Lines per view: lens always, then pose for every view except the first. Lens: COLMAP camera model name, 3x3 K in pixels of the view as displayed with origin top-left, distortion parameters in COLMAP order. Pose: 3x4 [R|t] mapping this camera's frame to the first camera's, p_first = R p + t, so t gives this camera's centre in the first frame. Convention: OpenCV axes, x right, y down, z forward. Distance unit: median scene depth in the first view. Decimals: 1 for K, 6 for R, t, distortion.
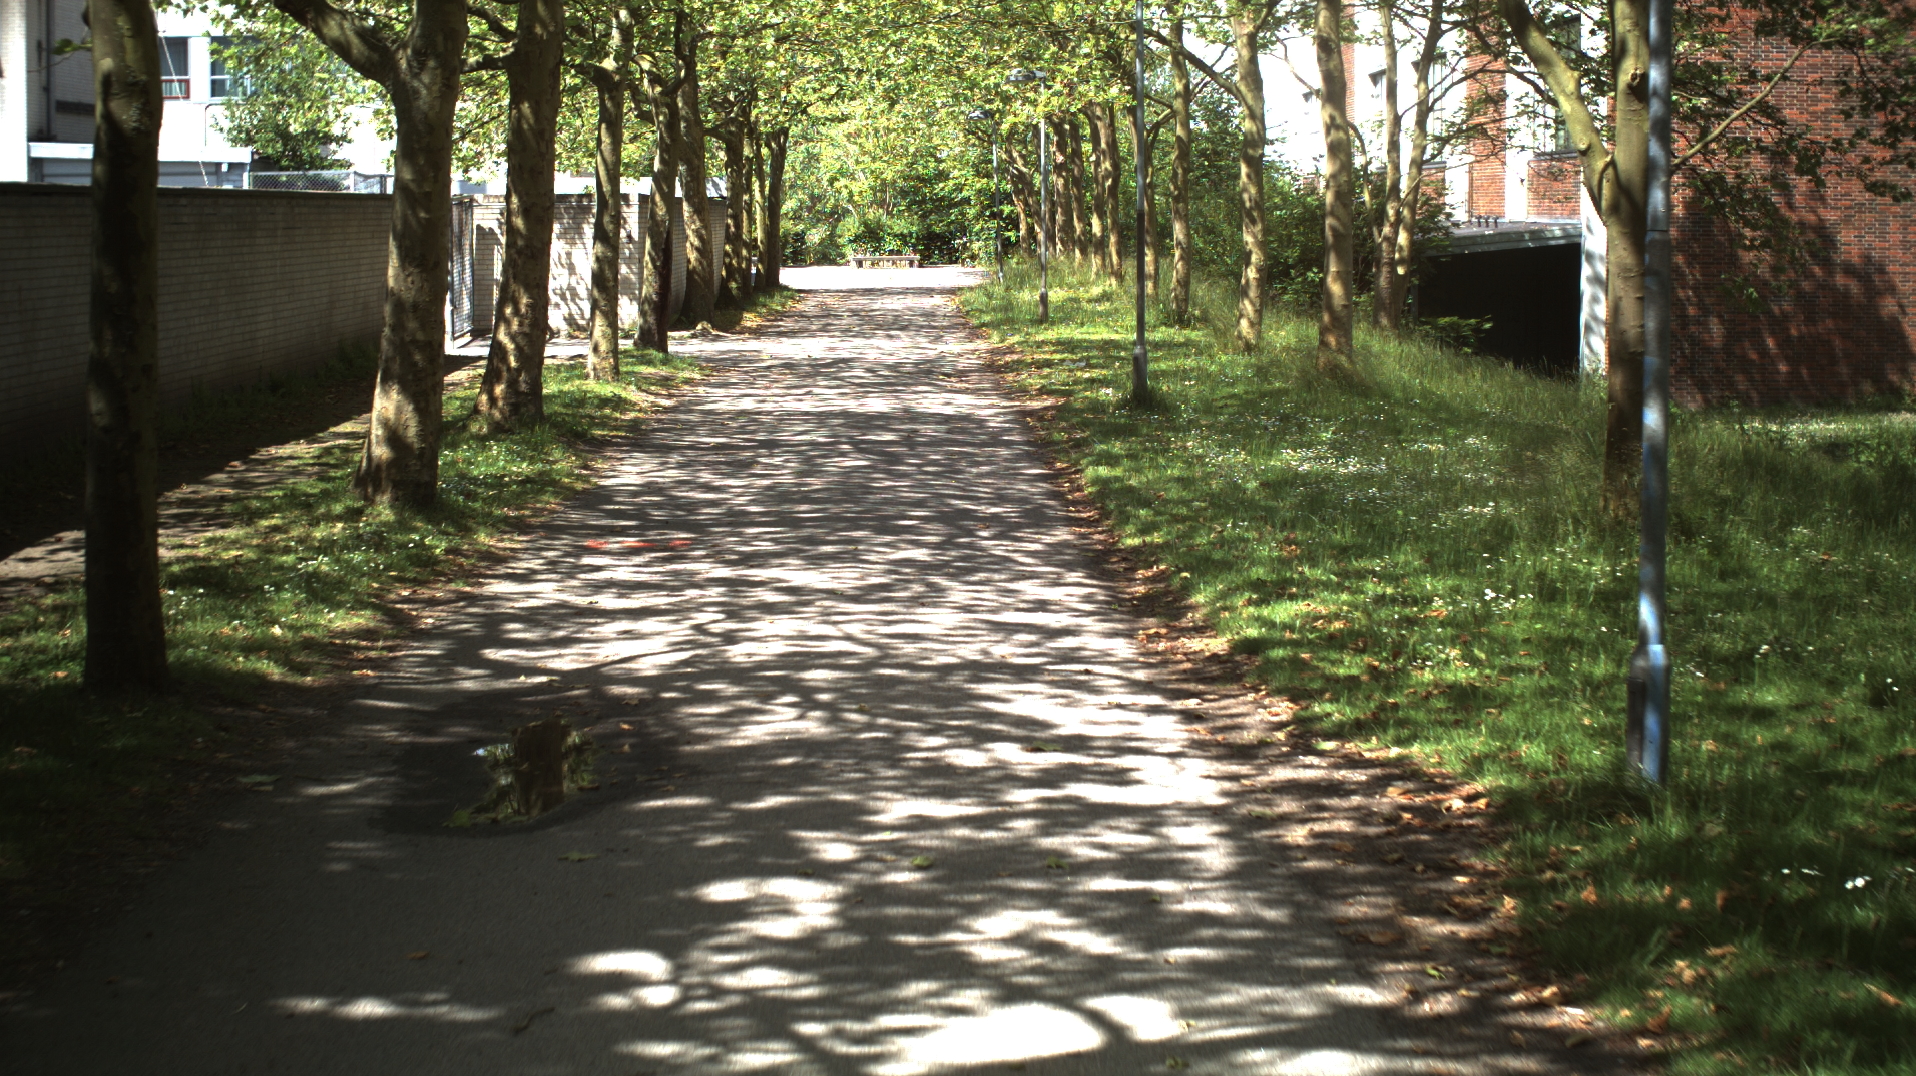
lens RADIAL K [[5364.0, 0, 958.0], [0, 5364.0, 538.0], [0, 0, 1]] dist [-0.520090, 1.207702]
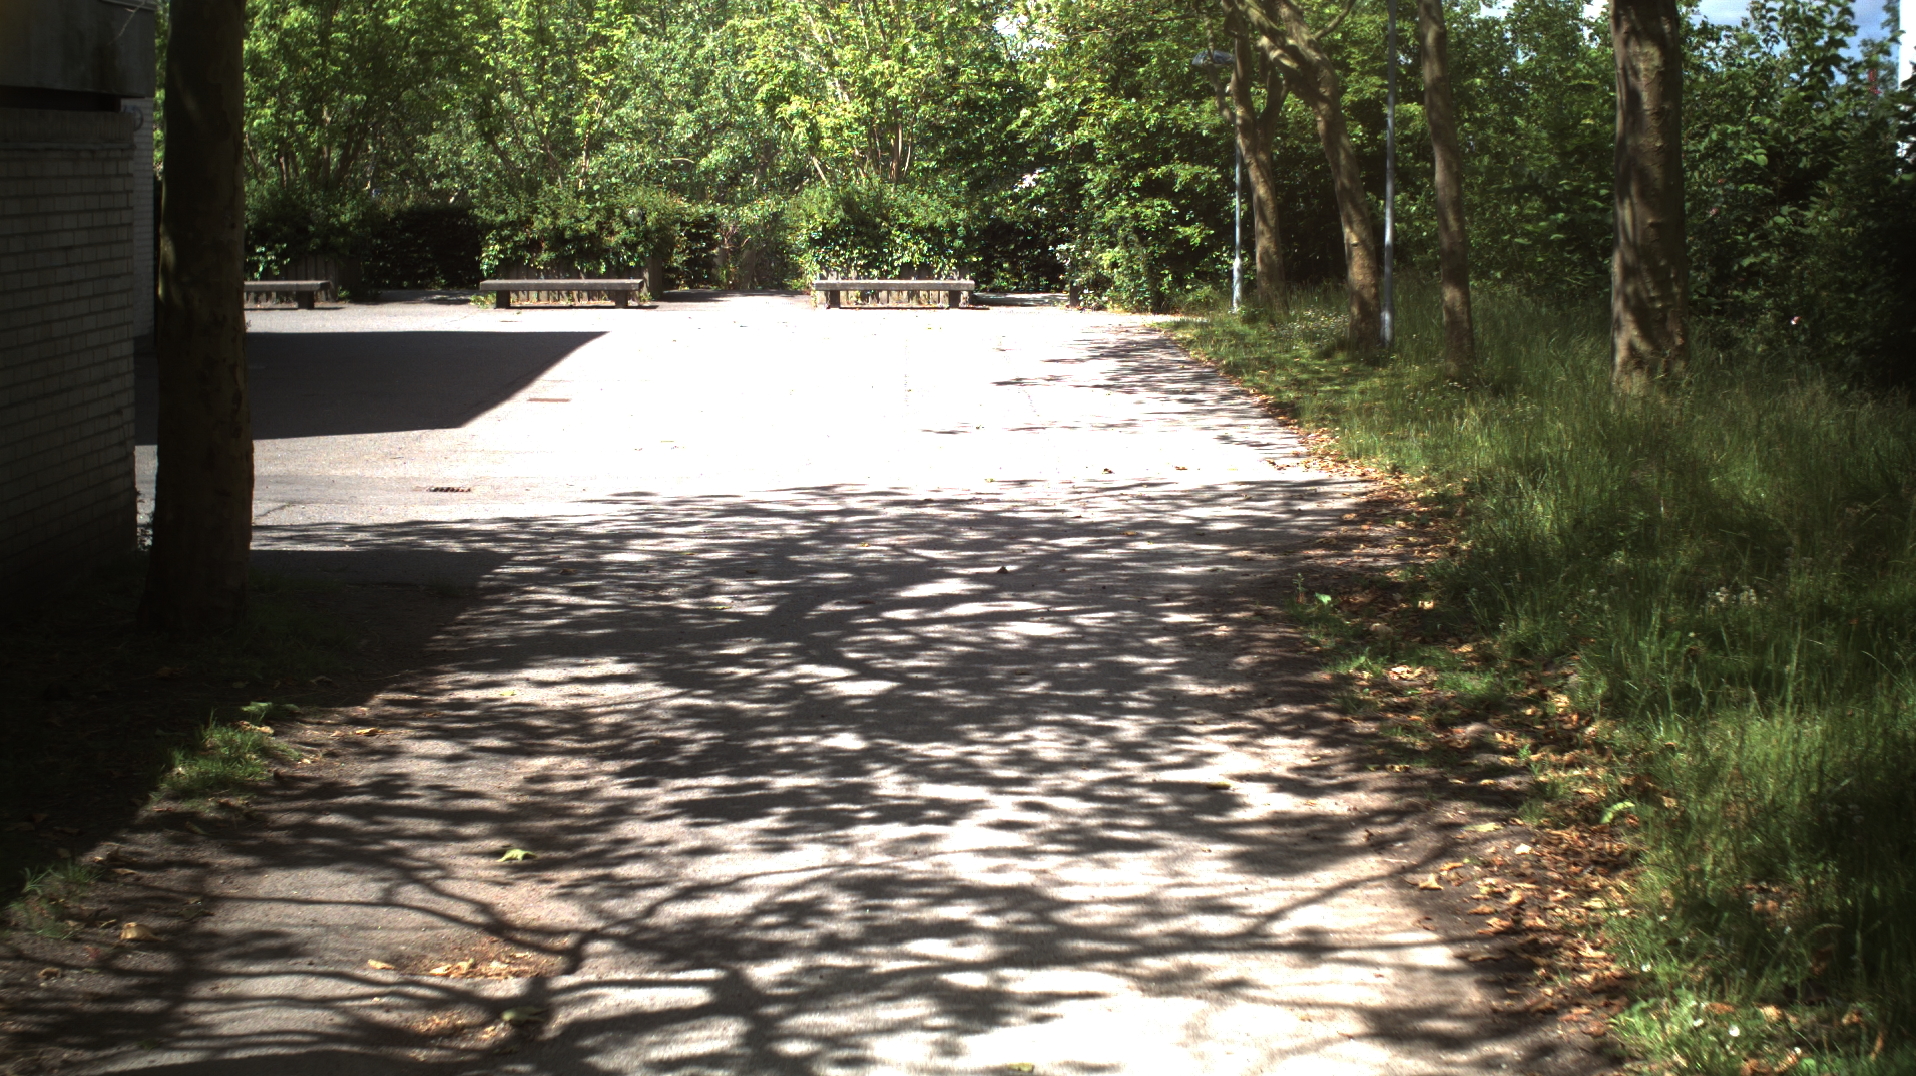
lens RADIAL K [[5364.0, 0, 958.0], [0, 5364.0, 538.0], [0, 0, 1]] dist [-0.520090, 1.207702]
pose [[0.999933, 0.011544, -0.000636, -0.017621], [-0.011539, 0.999907, 0.007266, -0.078819], [0.000720, -0.007259, 0.999973, 1.284227]]
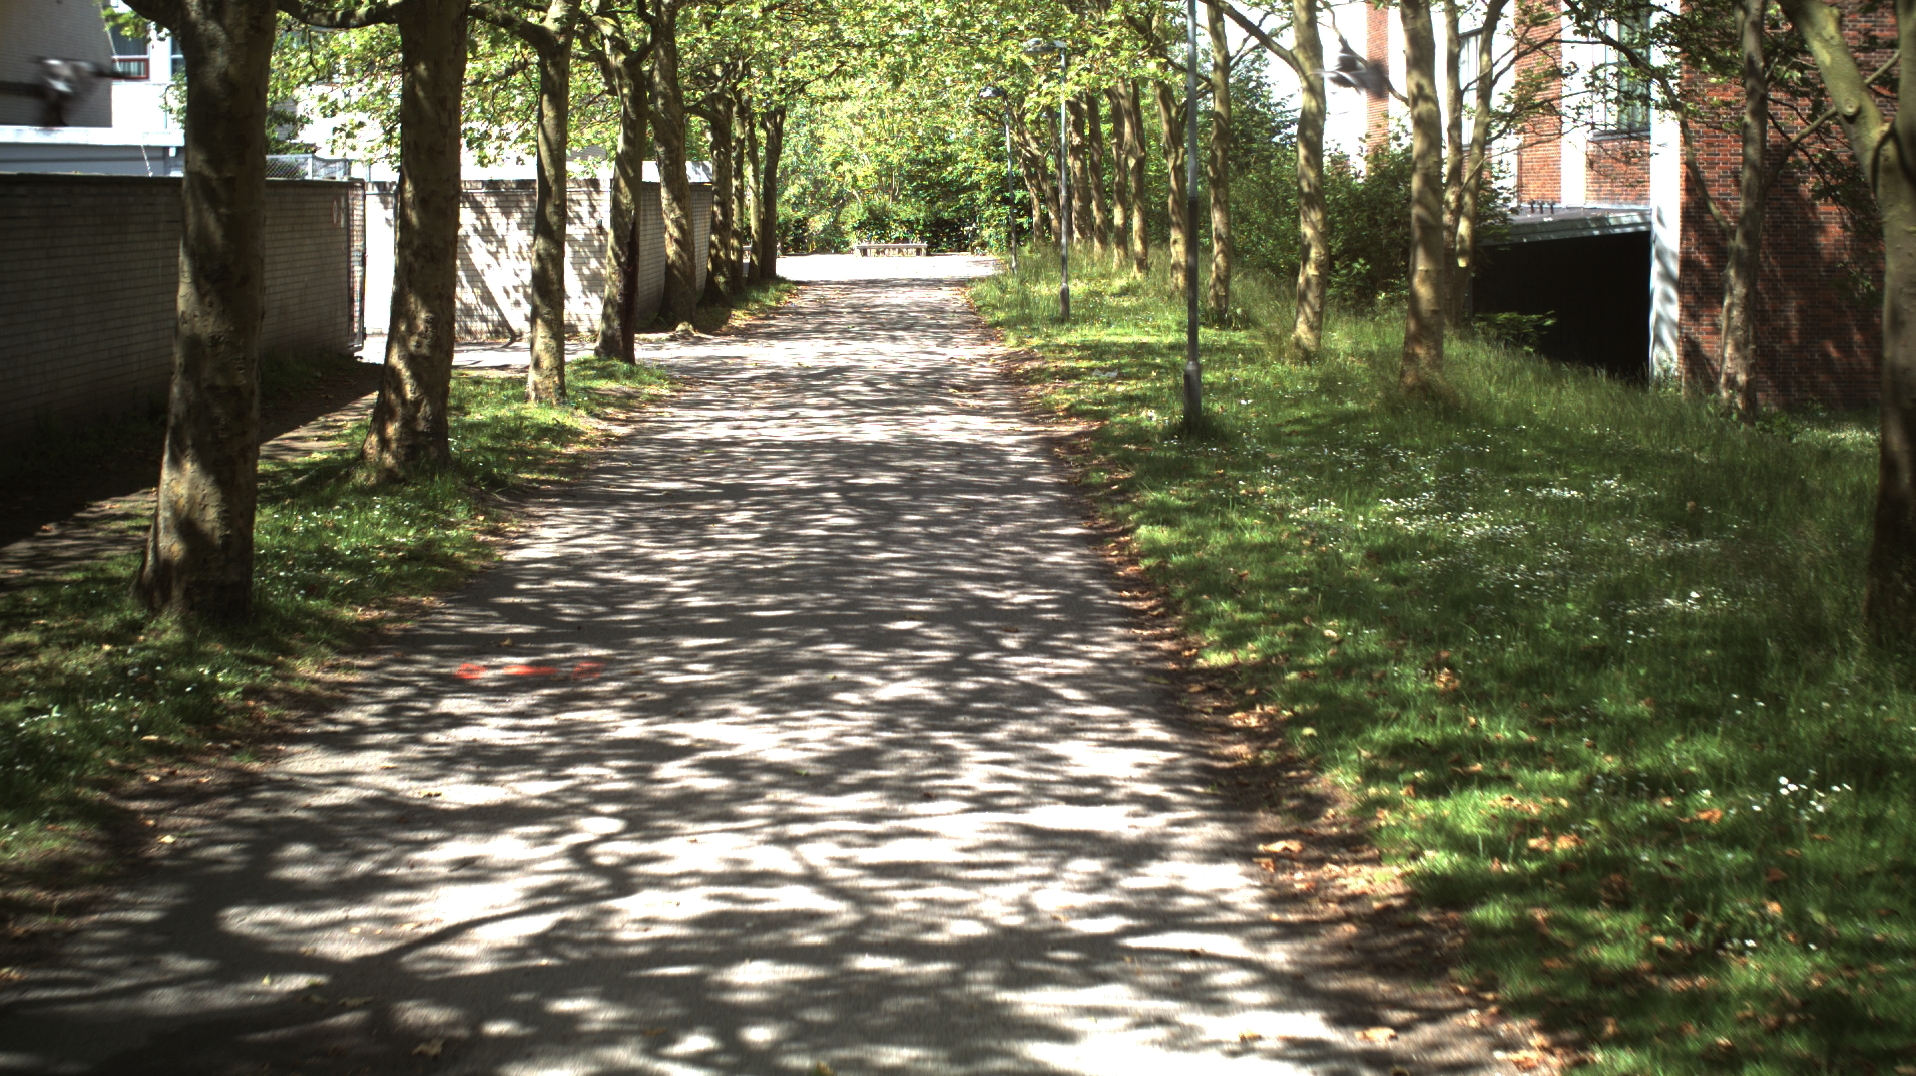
lens RADIAL K [[5364.0, 0, 958.0], [0, 5364.0, 538.0], [0, 0, 1]] dist [-0.520090, 1.207702]
pose [[0.999997, -0.002040, -0.001623, -0.000538], [0.002045, 0.999994, 0.002904, -0.006877], [0.001617, -0.002907, 0.999994, 0.107303]]
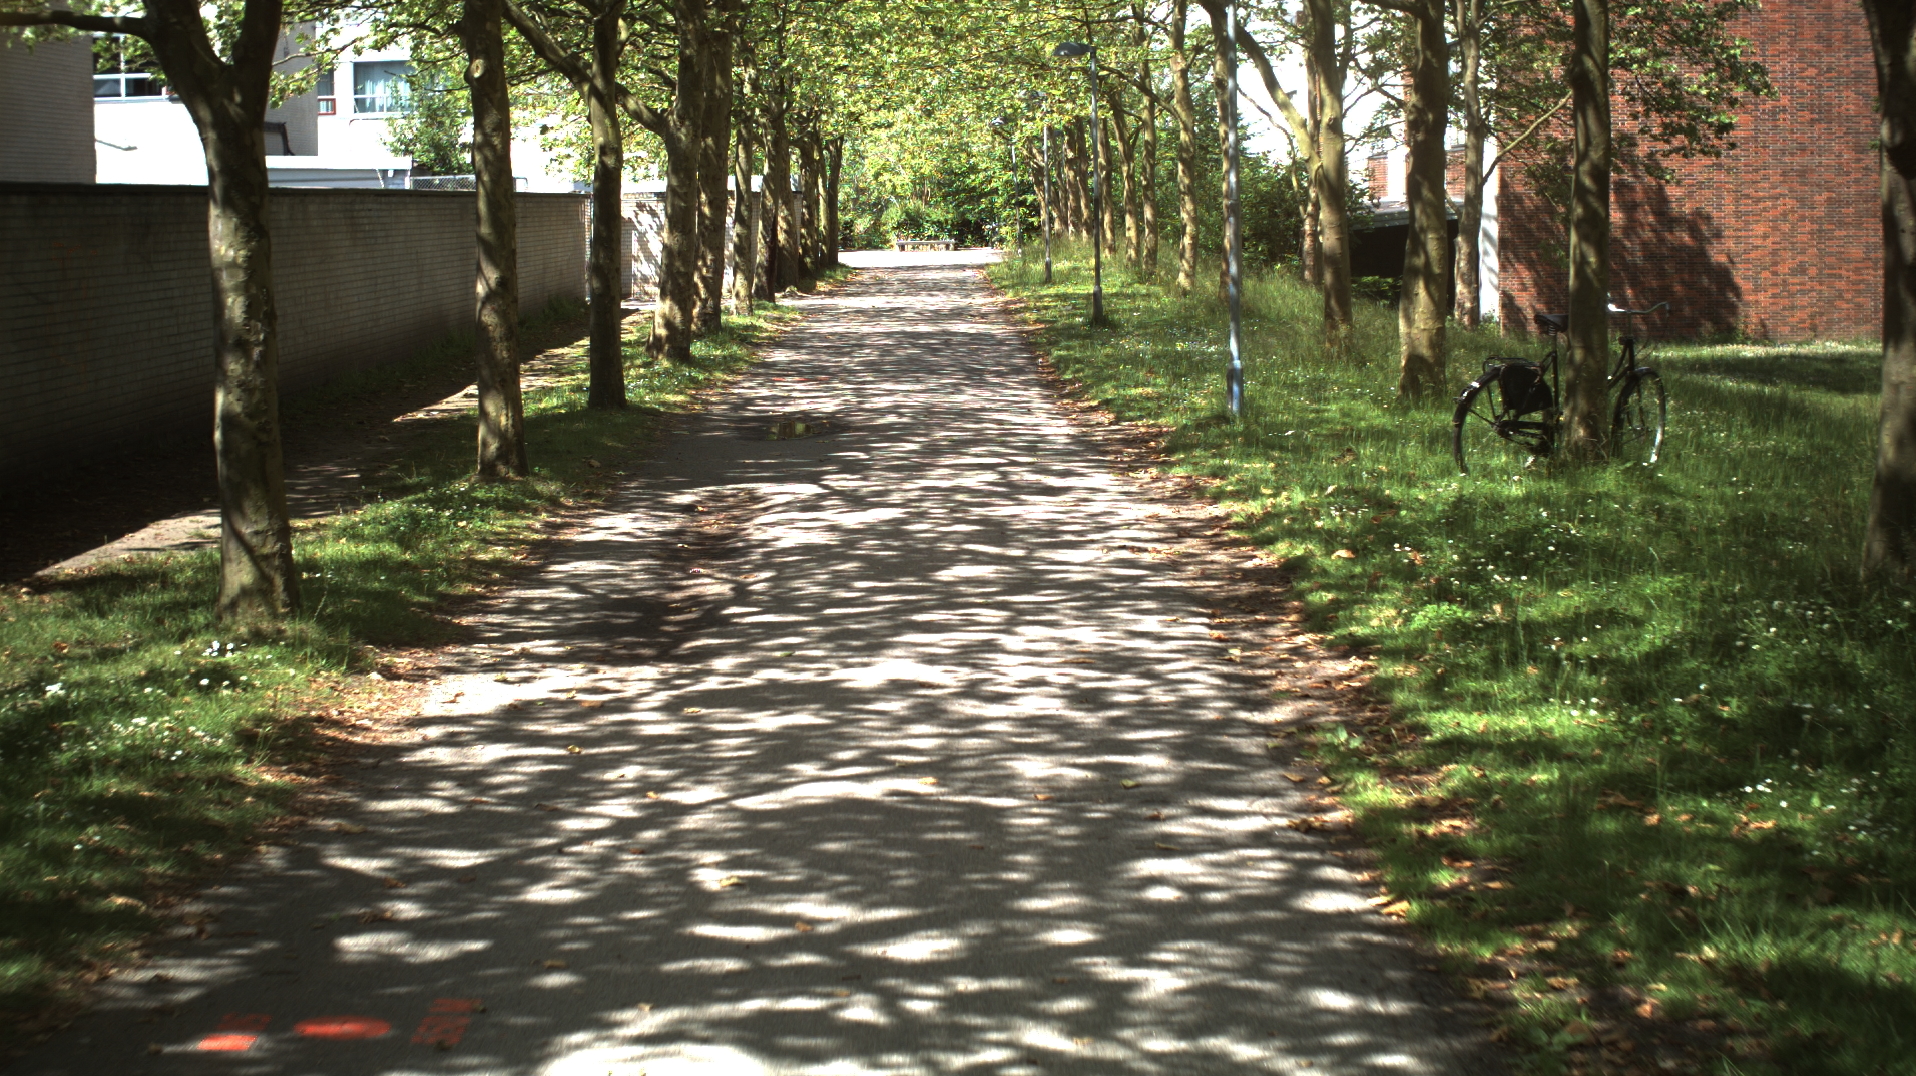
lens RADIAL K [[5364.0, 0, 958.0], [0, 5364.0, 538.0], [0, 0, 1]] dist [-0.520090, 1.207702]
pose [[0.999851, -0.015475, -0.007701, 0.003130], [0.015489, 0.999879, 0.001744, 0.020032], [0.007673, -0.001863, 0.999969, -0.320445]]
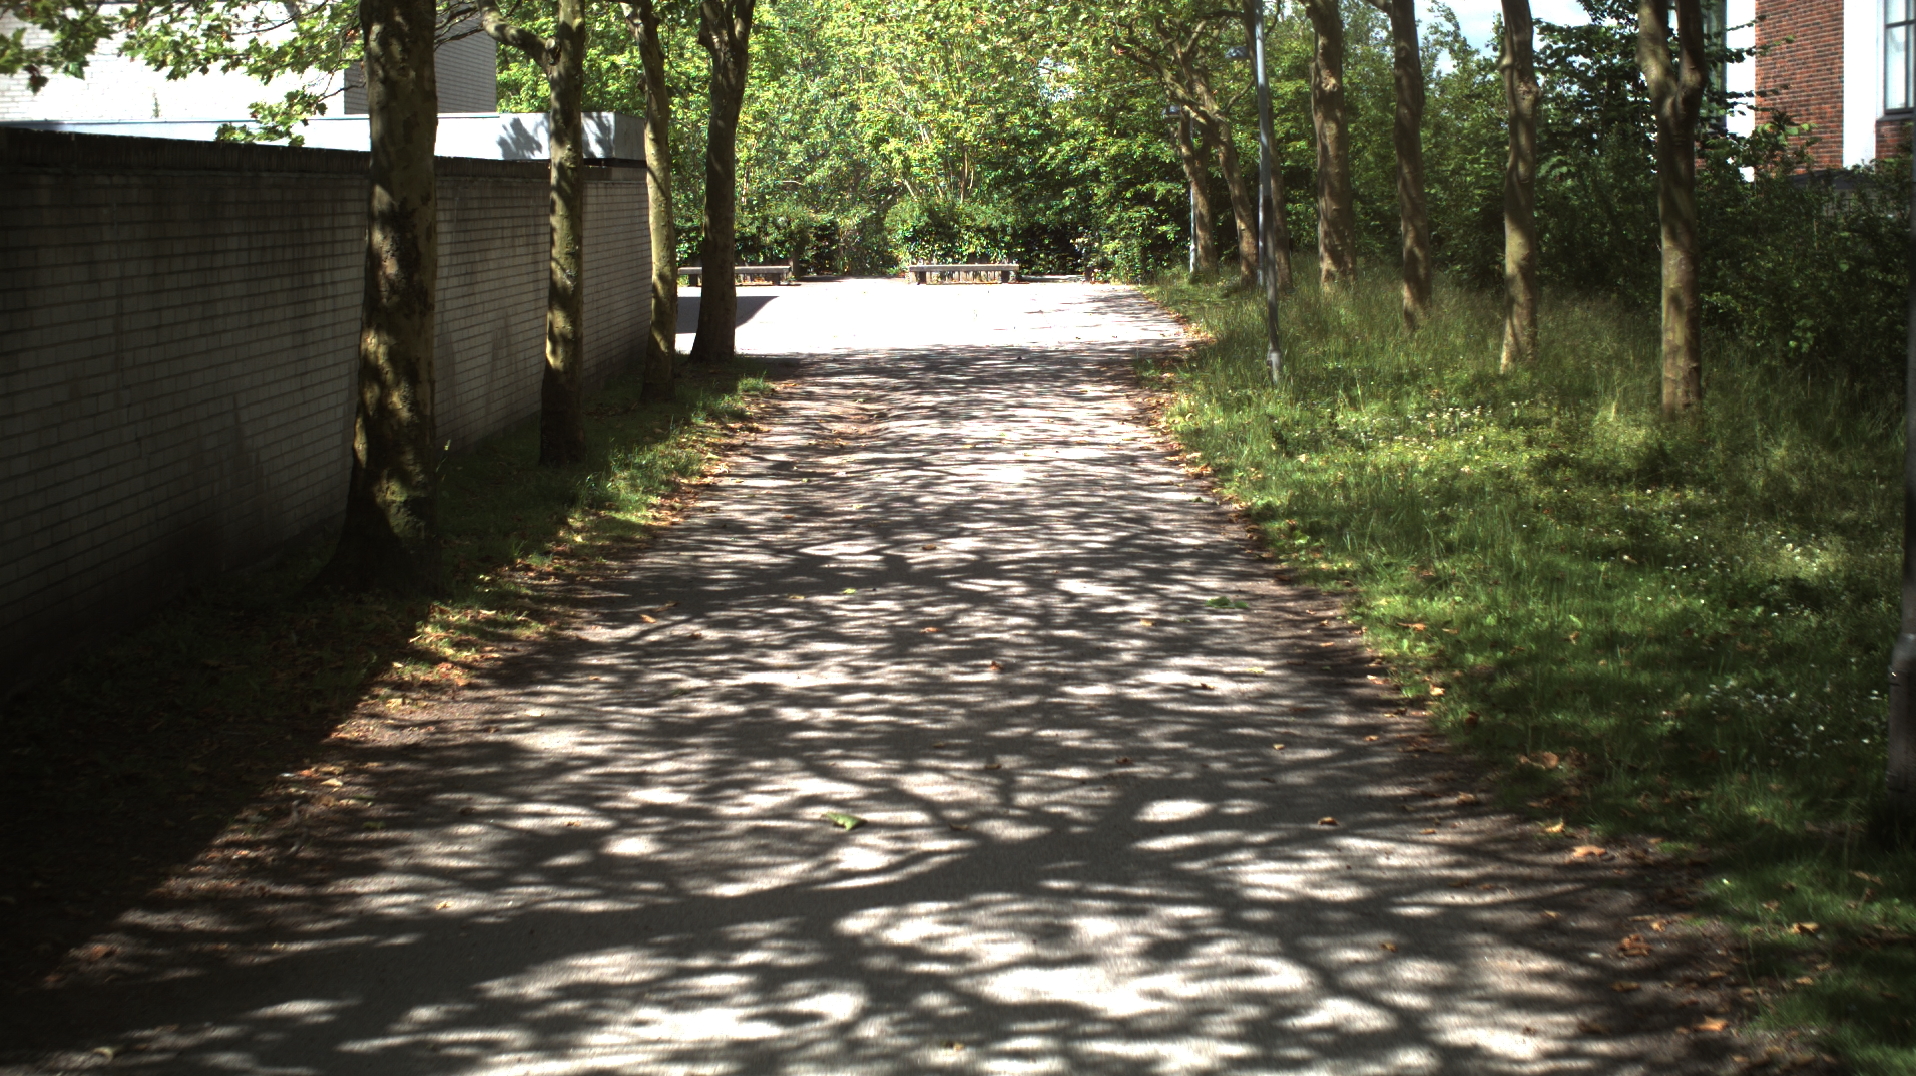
lens RADIAL K [[5364.0, 0, 958.0], [0, 5364.0, 538.0], [0, 0, 1]] dist [-0.520090, 1.207702]
pose [[0.999924, 0.000593, -0.012298, -0.014473], [-0.000545, 0.999992, 0.003969, -0.052521], [0.012300, -0.003962, 0.999916, 0.855233]]
